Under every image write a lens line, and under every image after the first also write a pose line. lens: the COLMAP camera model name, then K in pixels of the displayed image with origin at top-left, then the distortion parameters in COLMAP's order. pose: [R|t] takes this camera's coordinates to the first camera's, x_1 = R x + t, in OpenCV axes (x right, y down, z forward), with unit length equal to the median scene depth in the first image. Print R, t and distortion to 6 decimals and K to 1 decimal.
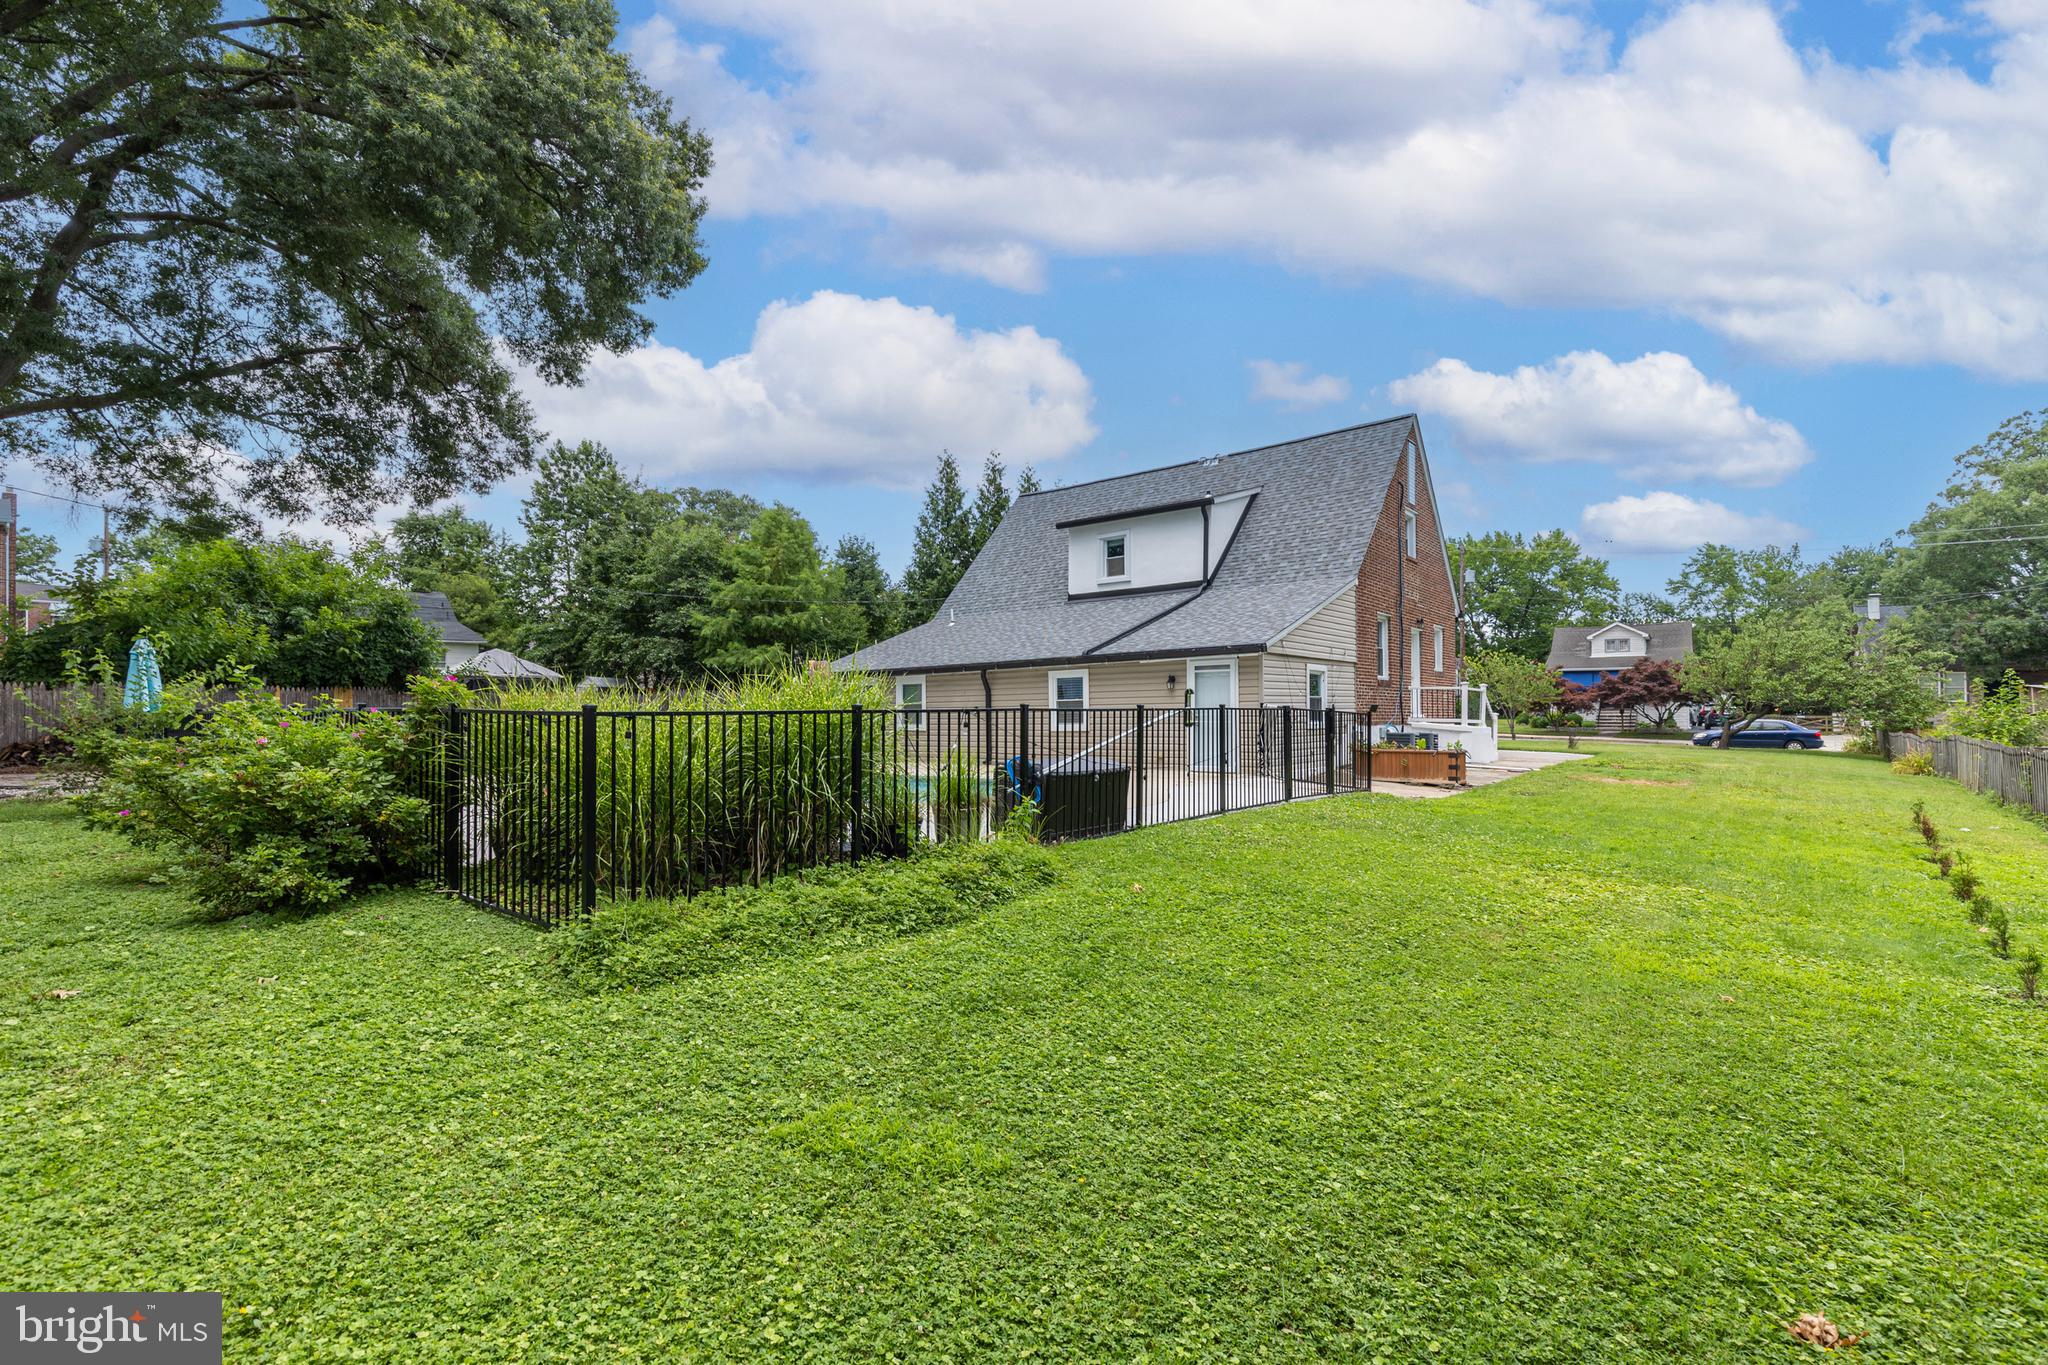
lens RADIAL K [[986.6, 0, 1024.0], [0, 986.6, 682.5], [0, 0, 1]] dist [-0.002493, -0.000676]
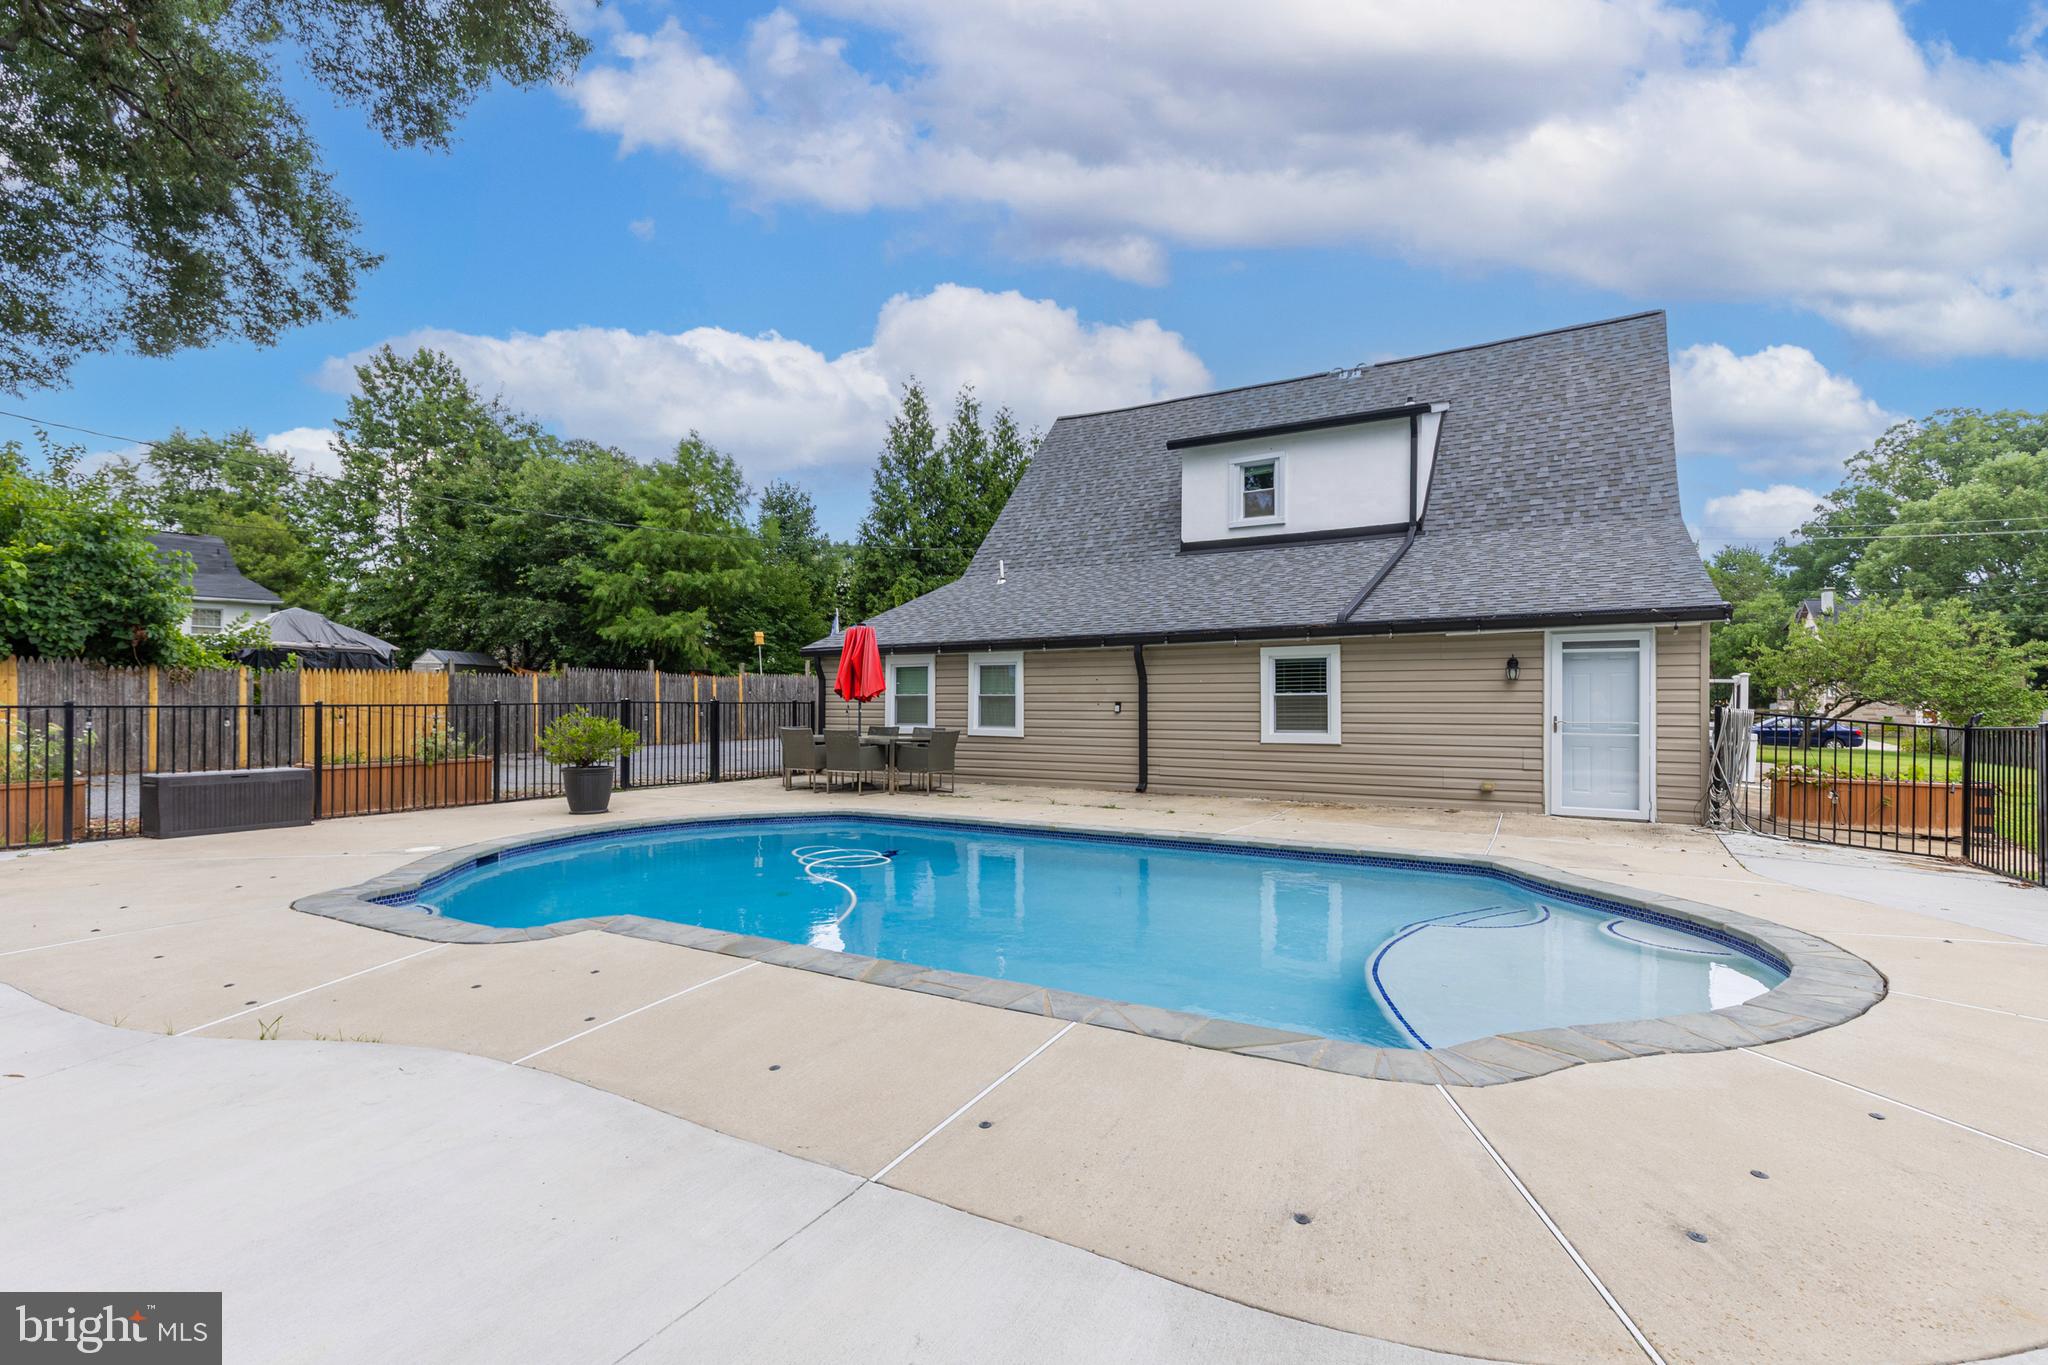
lens RADIAL K [[940.3, 0, 1024.0], [0, 940.3, 682.5], [0, 0, 1]] dist [0.001348, -0.000229]
pose [[0.986830, 0.010741, 0.161405, -0.111288], [-0.013715, 0.999756, 0.017324, 0.001328], [-0.161180, -0.019309, 0.986736, 0.218294]]
